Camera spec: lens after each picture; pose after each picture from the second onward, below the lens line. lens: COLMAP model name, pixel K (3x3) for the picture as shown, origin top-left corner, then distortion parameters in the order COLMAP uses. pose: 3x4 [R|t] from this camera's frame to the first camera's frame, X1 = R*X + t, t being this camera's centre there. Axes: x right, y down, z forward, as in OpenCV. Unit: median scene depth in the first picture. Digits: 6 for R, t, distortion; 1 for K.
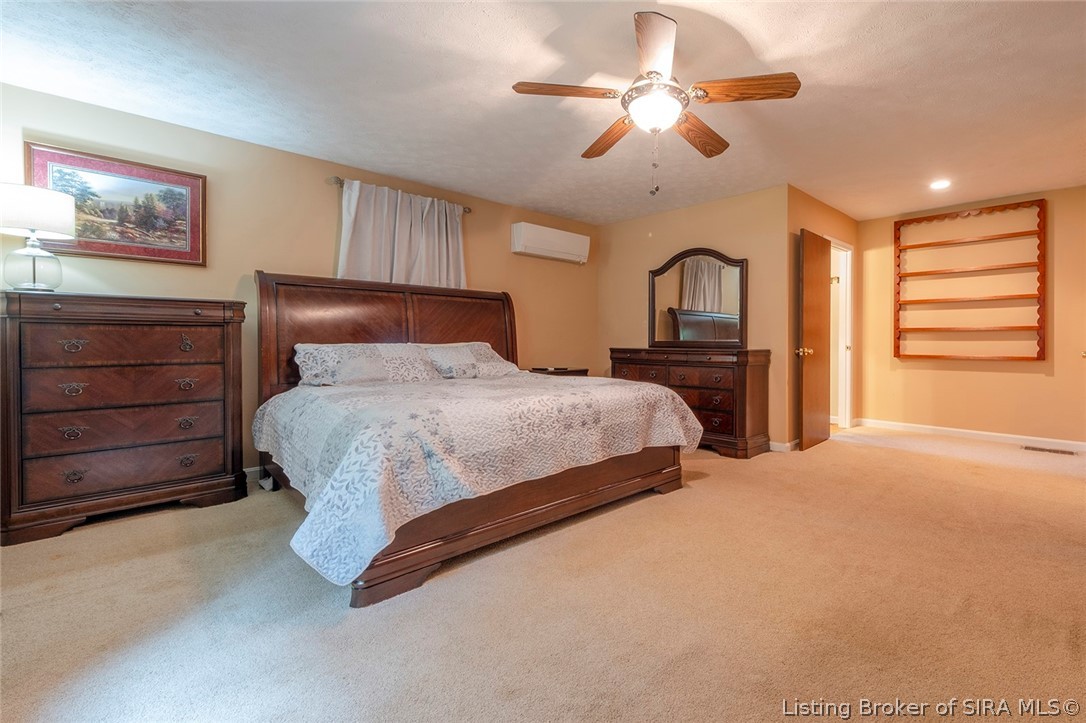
lens RADIAL K [[360.1, 0, 543.0], [0, 360.1, 361.5], [0, 0, 1]] dist [-0.008581, -0.000017]
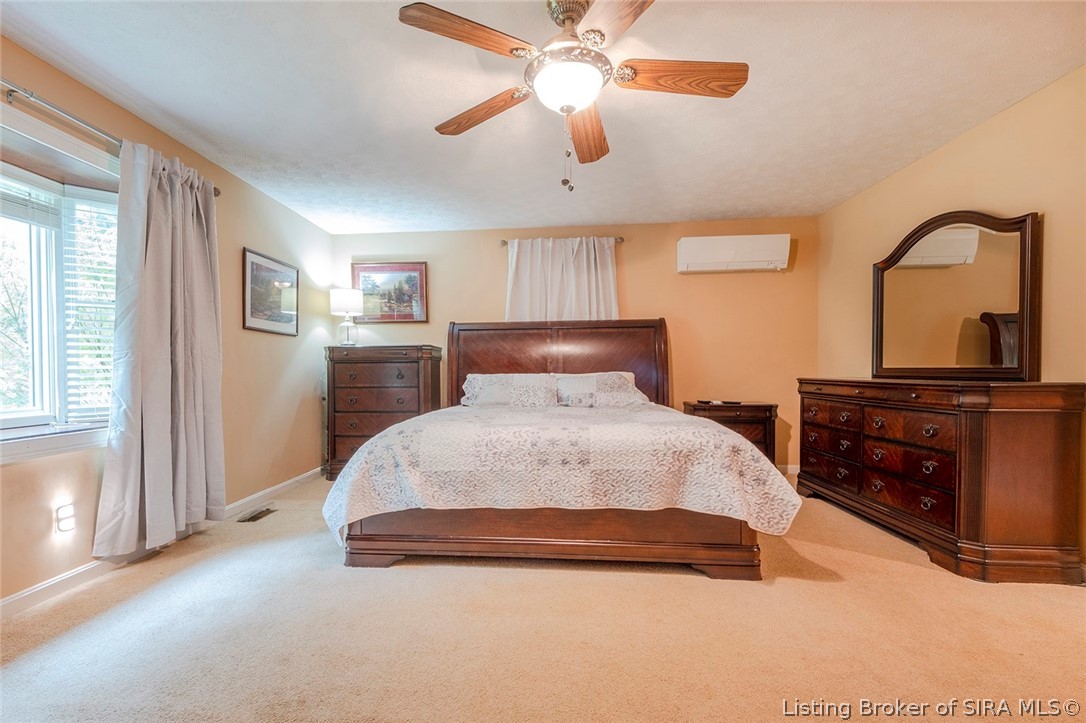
lens RADIAL K [[346.3, 0, 543.5], [0, 346.3, 394.3], [0, 0, 1]] dist [0.001807, -0.000012]
pose [[0.785159, 0.033814, -0.618371, 0.377234], [-0.026215, 0.999428, 0.021365, -0.009942], [0.618740, -0.000564, 0.785596, 0.175538]]
